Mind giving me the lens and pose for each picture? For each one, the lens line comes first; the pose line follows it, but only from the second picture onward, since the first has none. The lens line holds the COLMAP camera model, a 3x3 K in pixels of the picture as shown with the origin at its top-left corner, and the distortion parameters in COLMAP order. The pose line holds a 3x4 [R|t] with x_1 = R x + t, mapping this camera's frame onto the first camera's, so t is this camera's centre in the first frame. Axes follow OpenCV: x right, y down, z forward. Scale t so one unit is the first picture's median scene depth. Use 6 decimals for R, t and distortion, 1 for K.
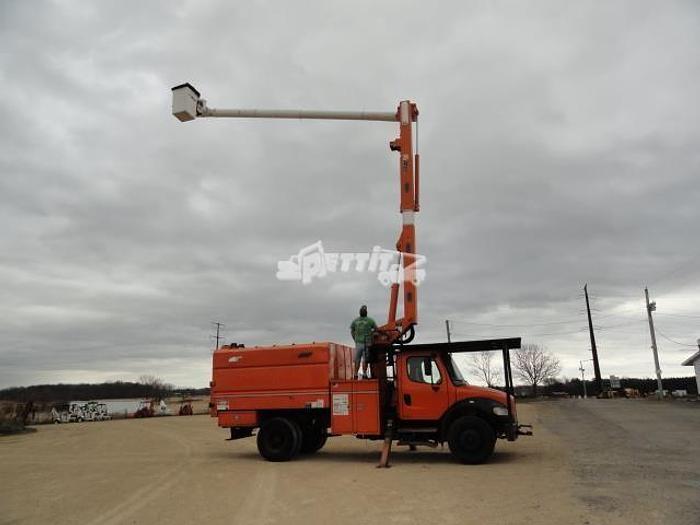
lens RADIAL K [[484.7, 0, 352.6], [0, 484.7, 263.8], [0, 0, 1]] dist [0.005611, 0.000055]
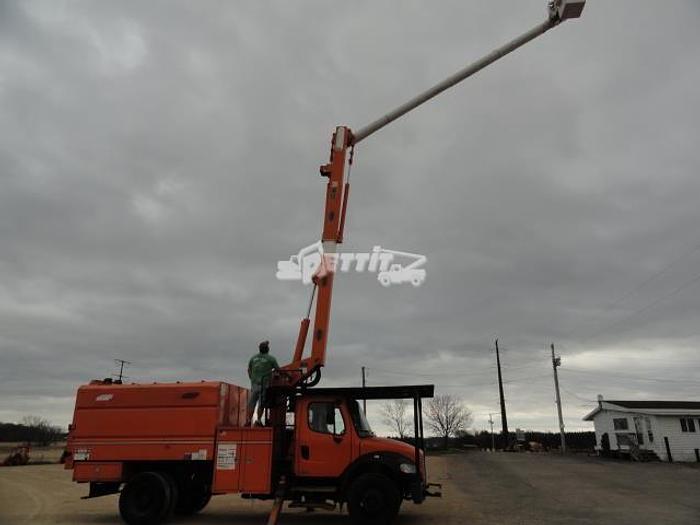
lens RADIAL K [[485.4, 0, 350.0], [0, 485.4, 262.5], [0, 0, 1]] dist [-0.013285, 0.014026]
pose [[0.986210, 0.075882, 0.147078, 0.035656], [-0.061648, 0.993173, -0.099034, 0.022392], [-0.153588, 0.088601, 0.984155, 0.096607]]
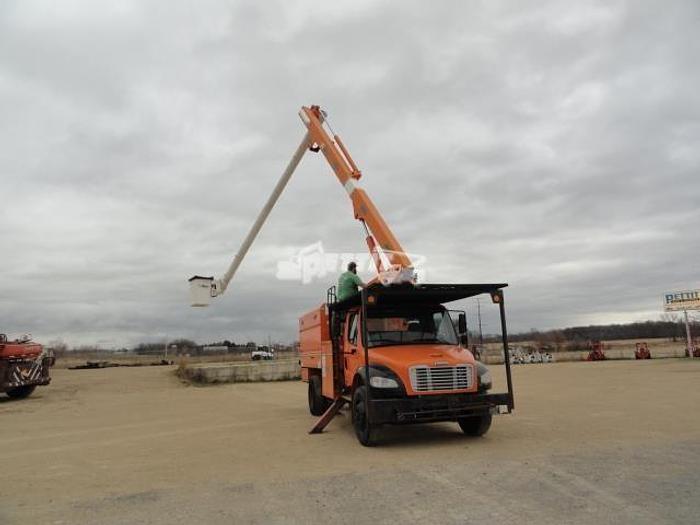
lens RADIAL K [[485.4, 0, 350.0], [0, 485.4, 262.5], [0, 0, 1]] dist [-0.013285, 0.014026]
pose [[0.540214, -0.149824, -0.828083, 0.799376], [0.243213, 0.969827, -0.016806, 0.108828], [0.805615, -0.192322, 0.560354, 0.497819]]
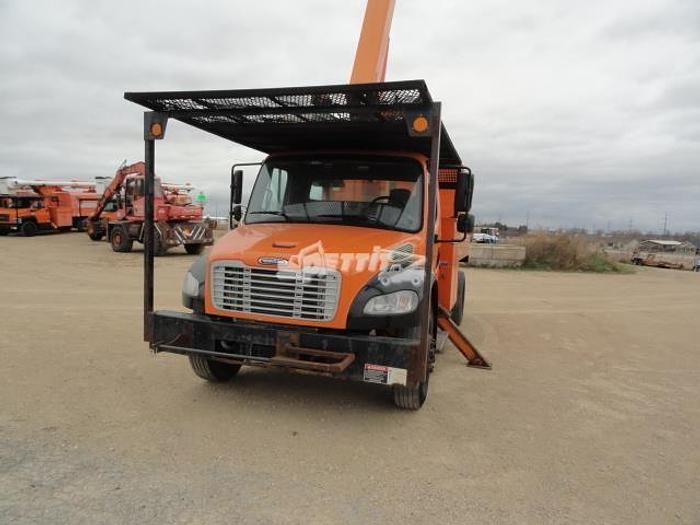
lens RADIAL K [[485.4, 0, 350.0], [0, 485.4, 262.5], [0, 0, 1]] dist [-0.013285, 0.014026]
pose [[0.023869, 0.087786, -0.995853, 0.623724], [0.215422, 0.972284, 0.090872, 0.240596], [0.976229, -0.216698, 0.004296, 0.980296]]
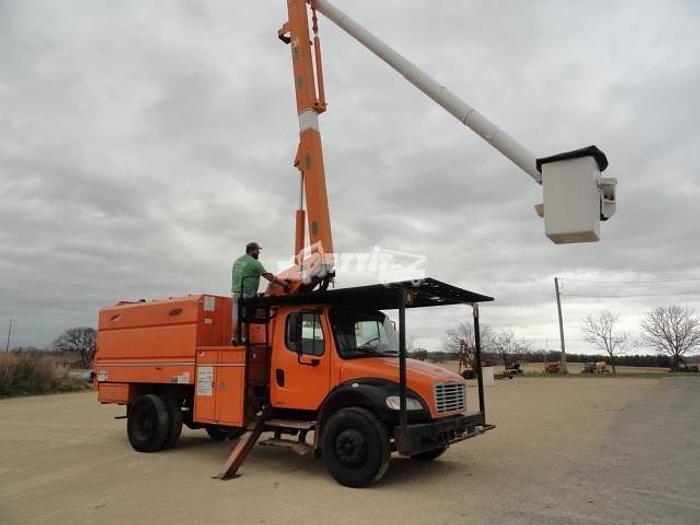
lens RADIAL K [[485.4, 0, 350.0], [0, 485.4, 262.5], [0, 0, 1]] dist [-0.013285, 0.014026]
pose [[0.957274, -0.035414, -0.287006, 0.363427], [0.054138, 0.996873, 0.057566, 0.083616], [0.284070, -0.070644, 0.956198, 0.371494]]
